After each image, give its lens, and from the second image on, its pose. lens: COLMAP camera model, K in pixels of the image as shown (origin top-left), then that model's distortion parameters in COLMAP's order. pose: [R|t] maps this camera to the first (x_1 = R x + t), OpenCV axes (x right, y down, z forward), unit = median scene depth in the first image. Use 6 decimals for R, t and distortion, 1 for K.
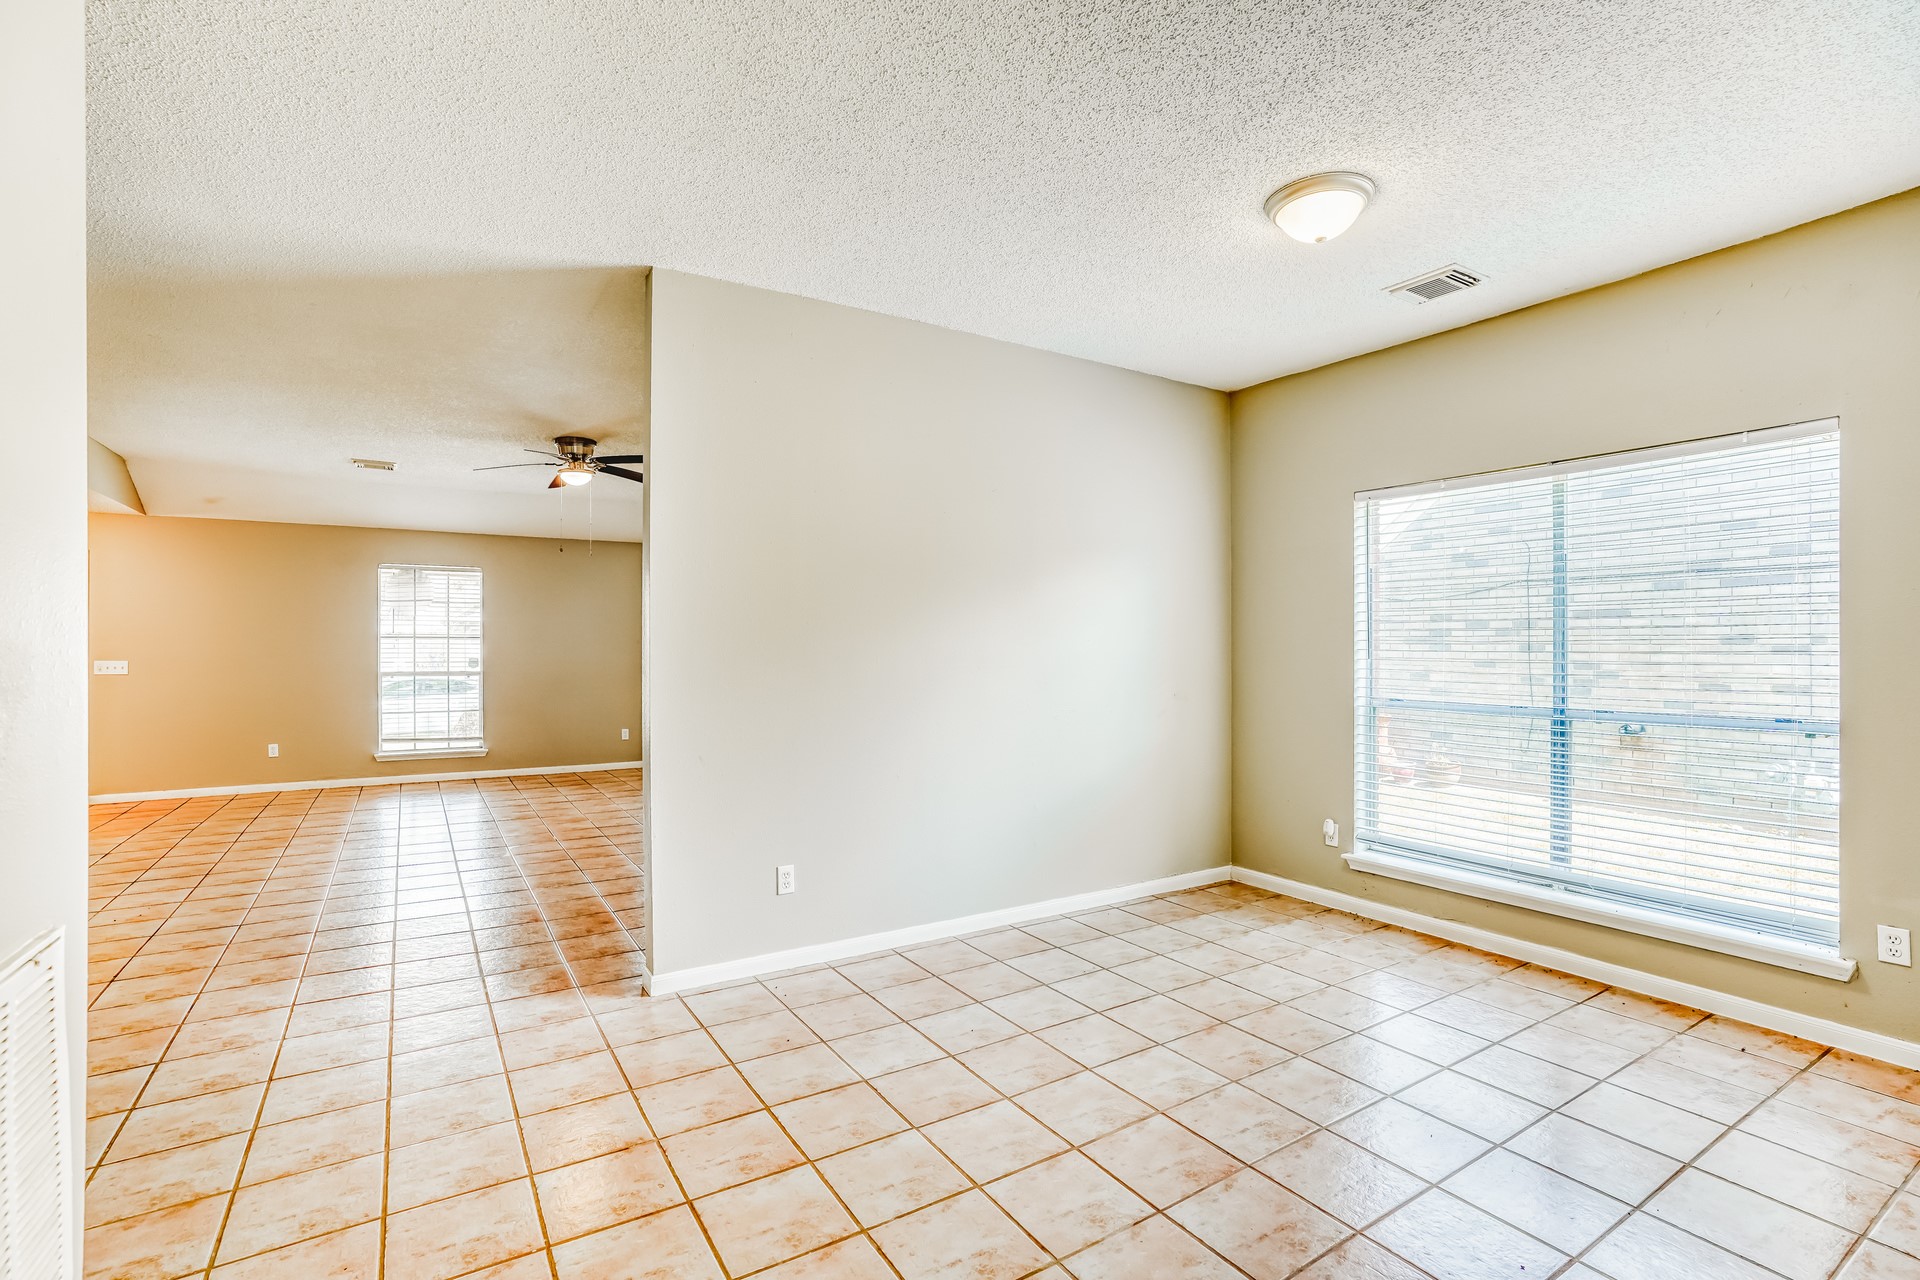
lens RADIAL K [[876.9, 0, 957.5], [0, 876.9, 645.7], [0, 0, 1]] dist [0.000642, 0.002147]
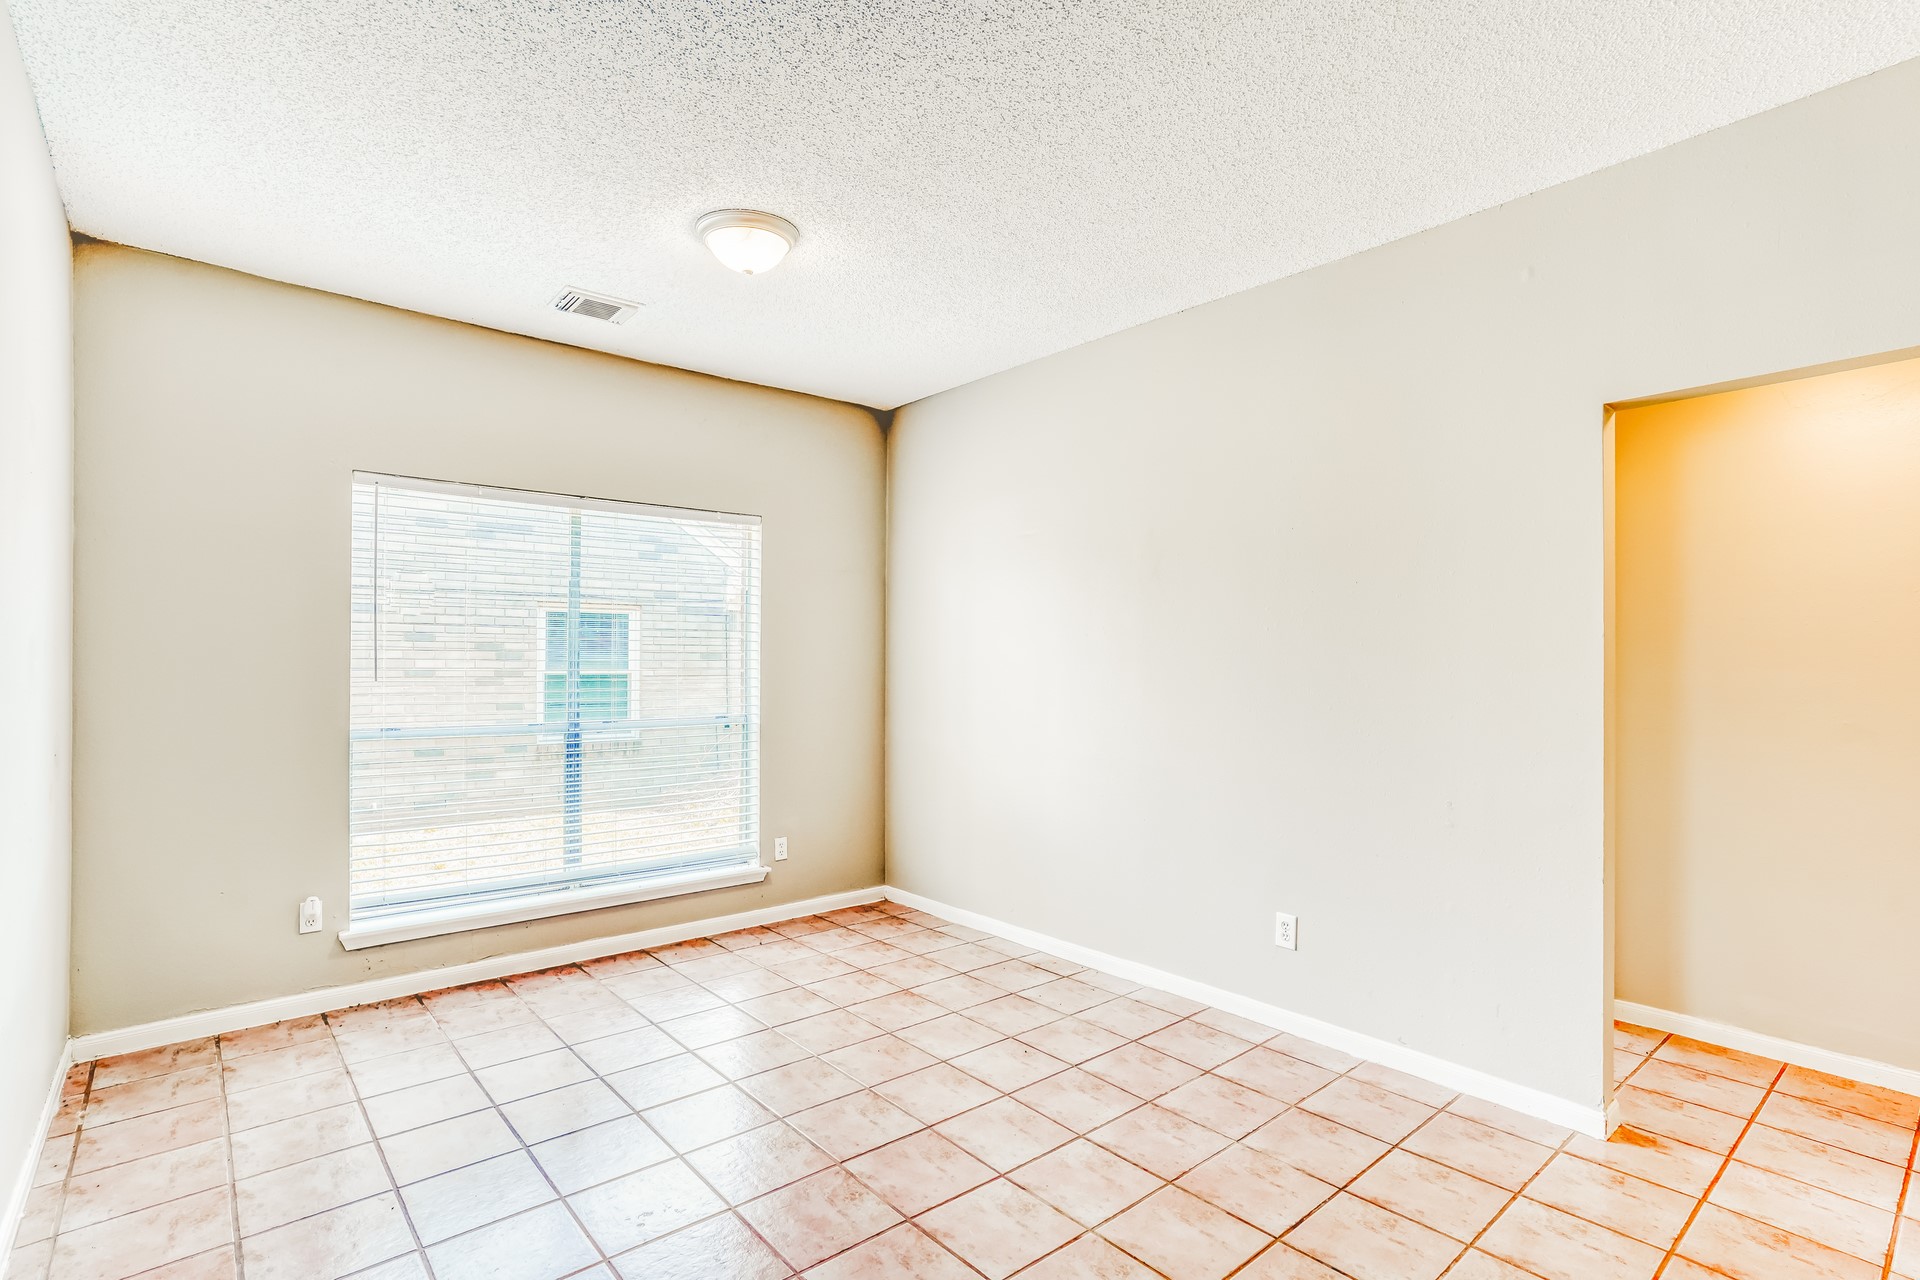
lens RADIAL K [[936.8, 0, 956.7], [0, 936.8, 648.7], [0, 0, 1]] dist [-0.024241, 0.001178]
pose [[-0.131281, 0.002182, 0.991343, -0.524634], [-0.009473, 0.999949, -0.003456, -0.020506], [-0.991300, -0.009845, -0.131253, 0.682819]]
